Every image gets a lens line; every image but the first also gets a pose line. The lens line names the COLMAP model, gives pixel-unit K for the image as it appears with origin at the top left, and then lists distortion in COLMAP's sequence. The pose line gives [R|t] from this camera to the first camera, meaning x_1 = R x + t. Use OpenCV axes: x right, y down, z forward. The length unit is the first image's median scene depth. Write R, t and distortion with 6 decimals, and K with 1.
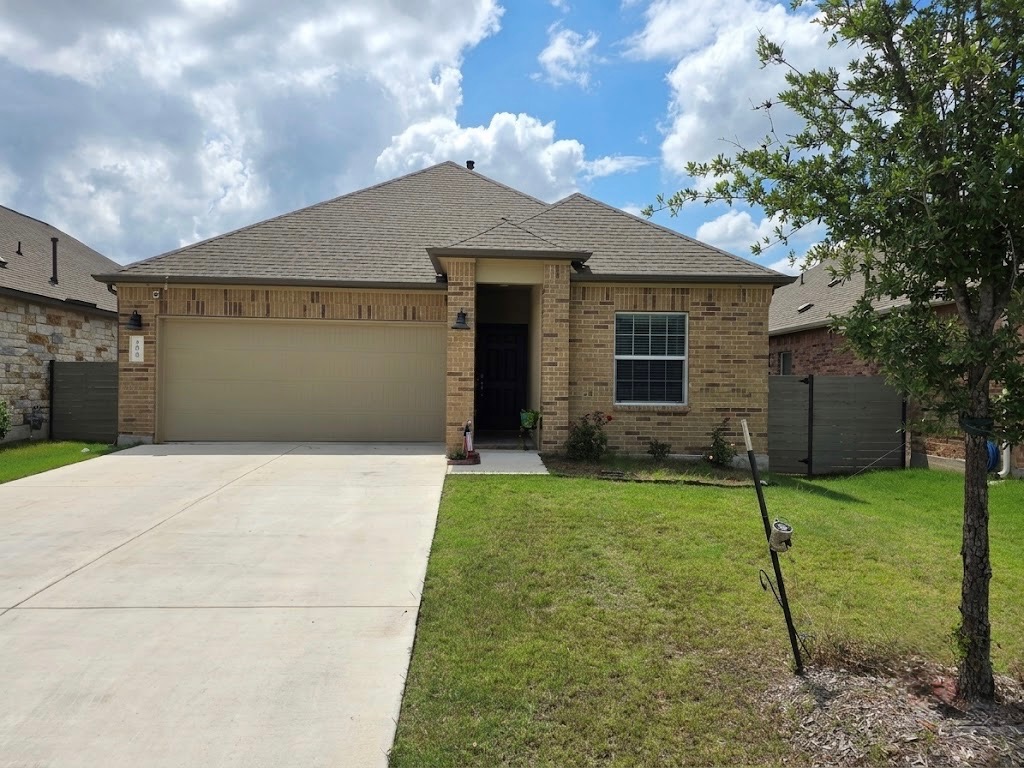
lens RADIAL K [[777.5, 0, 512.0], [0, 777.5, 384.0], [0, 0, 1]] dist [0.094622, -0.000381]
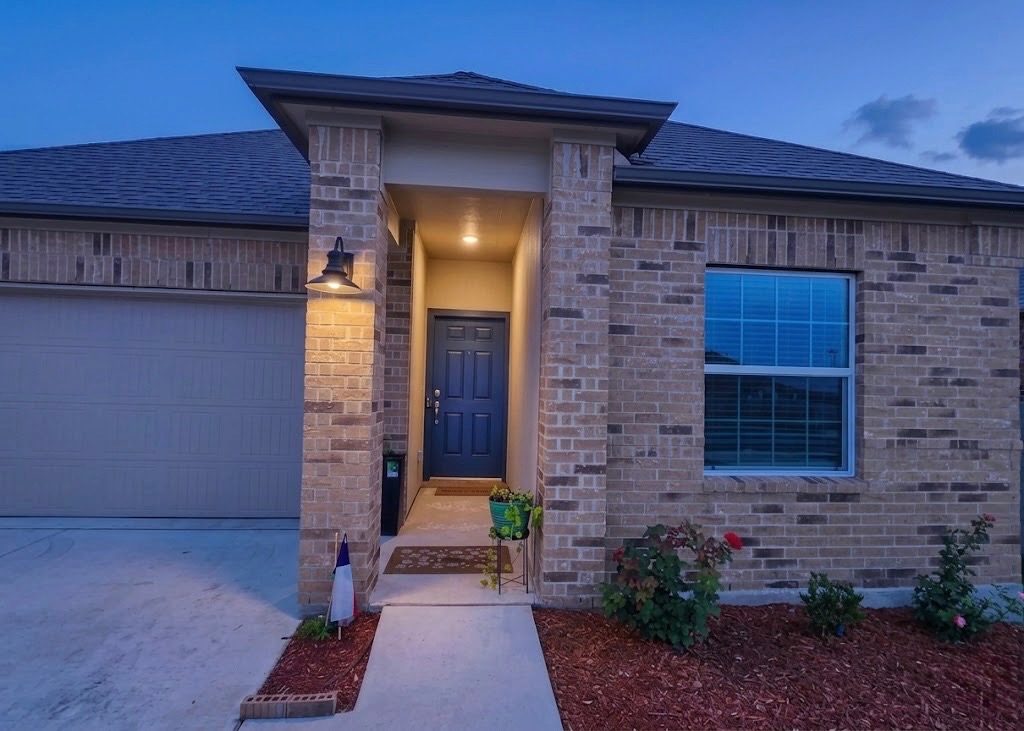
lens RADIAL K [[556.5, 0, 512.0], [0, 556.5, 365.5], [0, 0, 1]] dist [-0.002293, -0.000629]
pose [[0.998968, 0.014127, 0.043173, 0.008602], [-0.012957, 0.999544, -0.027265, -0.026106], [-0.043539, 0.026677, 0.998696, 0.683837]]
